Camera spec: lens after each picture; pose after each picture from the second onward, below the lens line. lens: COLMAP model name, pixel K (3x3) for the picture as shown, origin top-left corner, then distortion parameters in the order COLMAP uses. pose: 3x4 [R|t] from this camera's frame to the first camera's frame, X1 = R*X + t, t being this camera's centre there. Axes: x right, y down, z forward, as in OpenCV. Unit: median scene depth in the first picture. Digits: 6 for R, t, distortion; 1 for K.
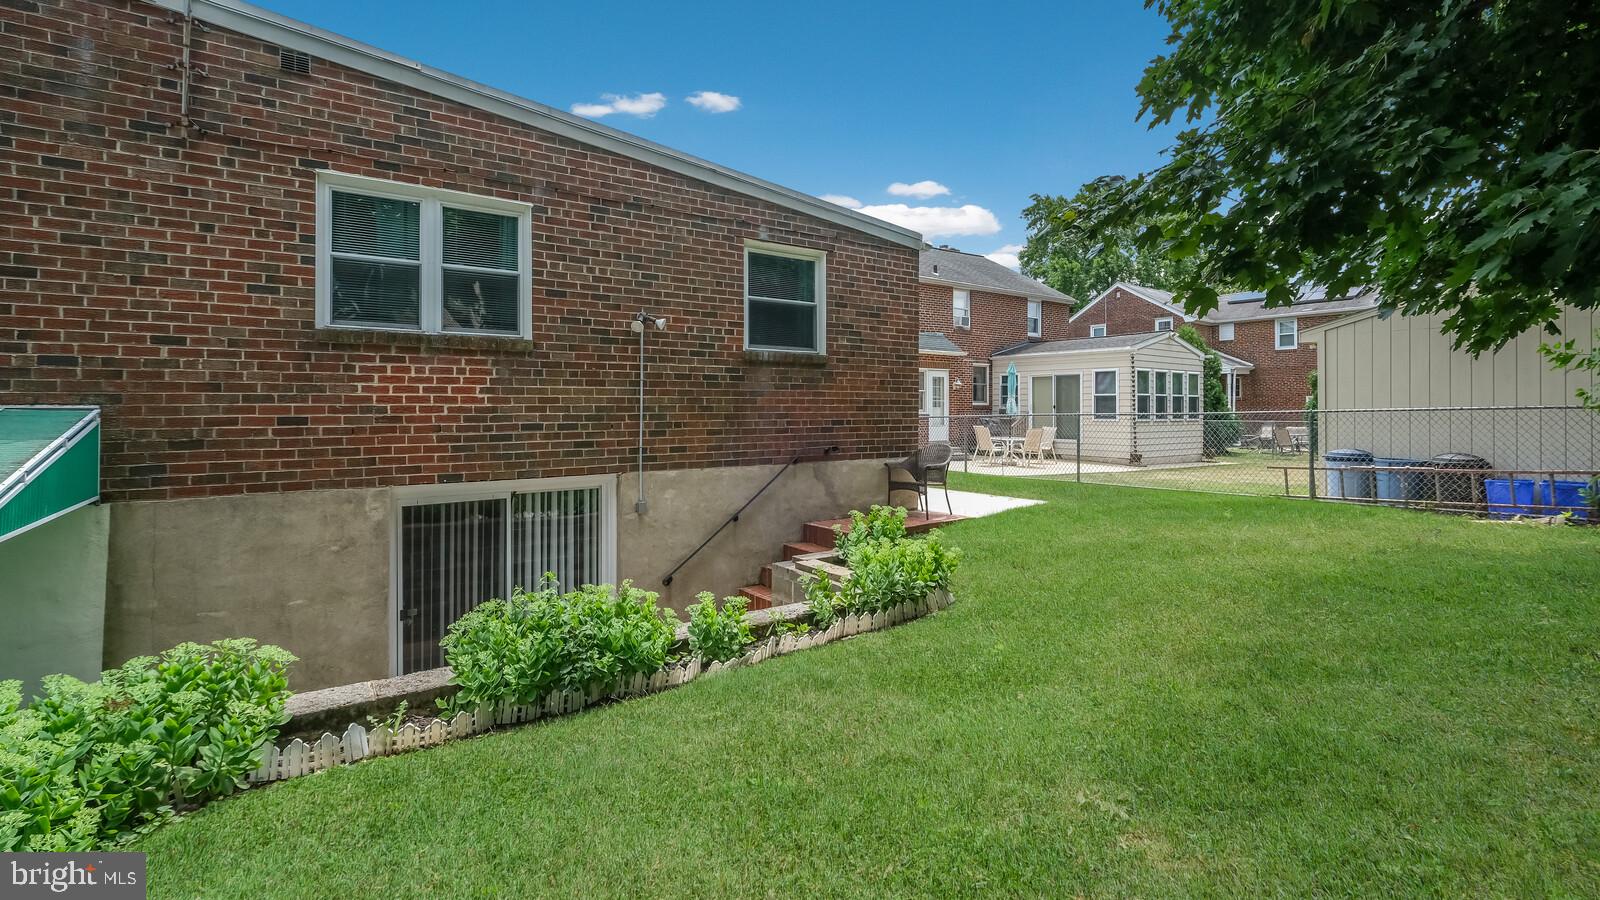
lens RADIAL K [[712.1, 0, 792.2], [0, 712.1, 412.2], [0, 0, 1]] dist [0.003316, 0.000244]
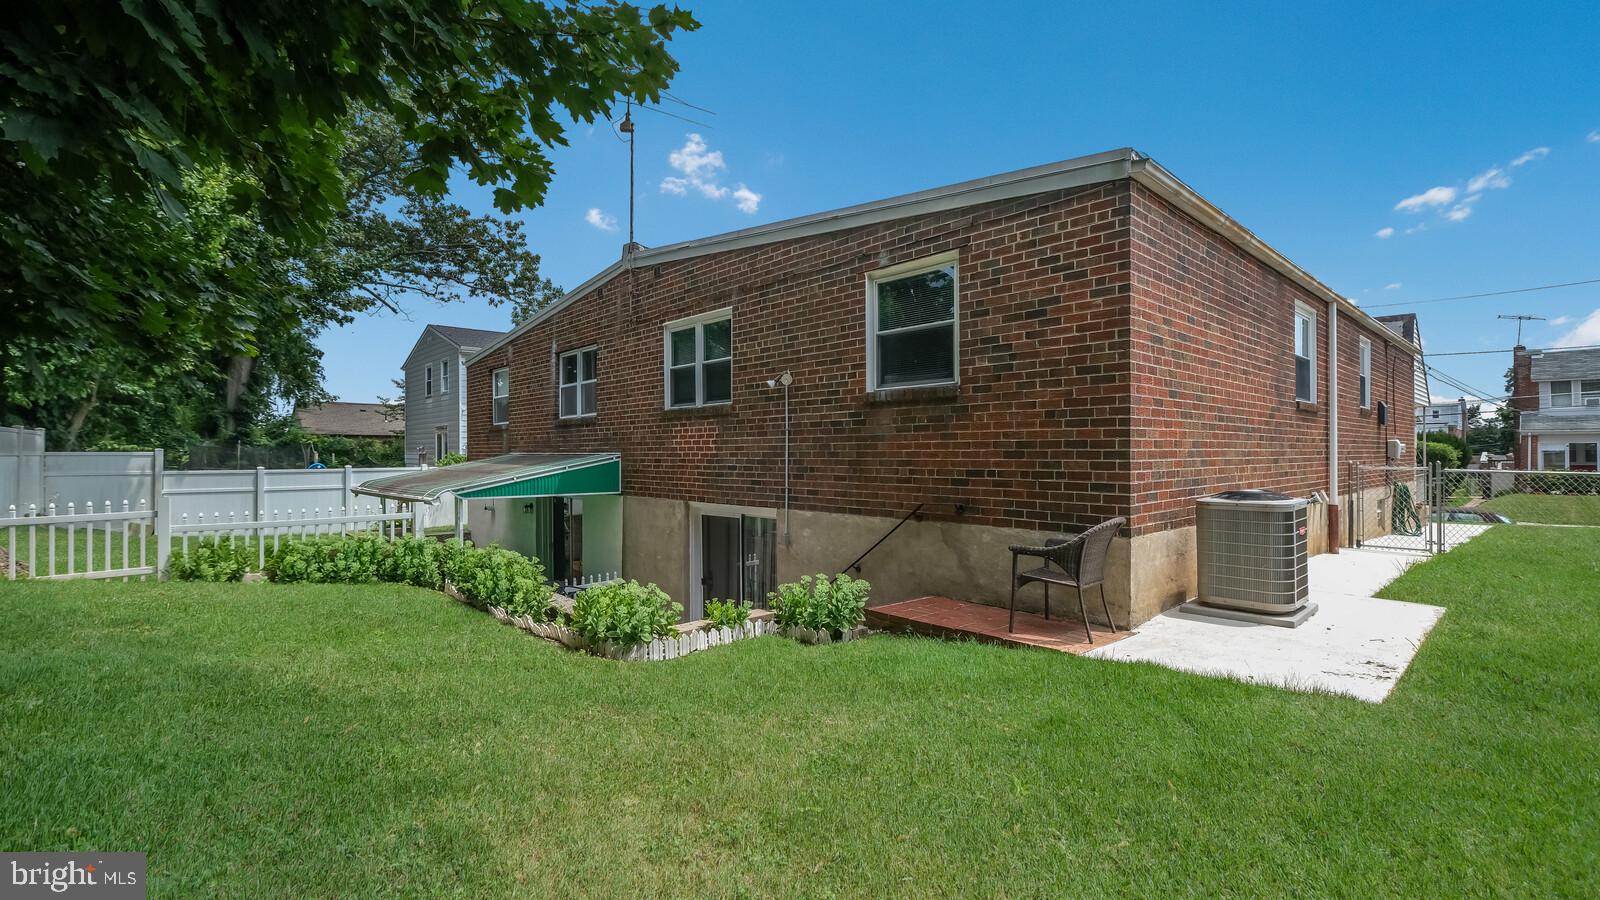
lens RADIAL K [[700.3, 0, 792.8], [0, 700.3, 448.6], [0, 0, 1]] dist [0.002358, -0.000158]
pose [[0.130227, 0.001156, -0.991484, 0.849953], [0.006514, 0.999977, 0.002021, -0.015604], [0.991463, -0.006722, 0.130216, 0.798980]]
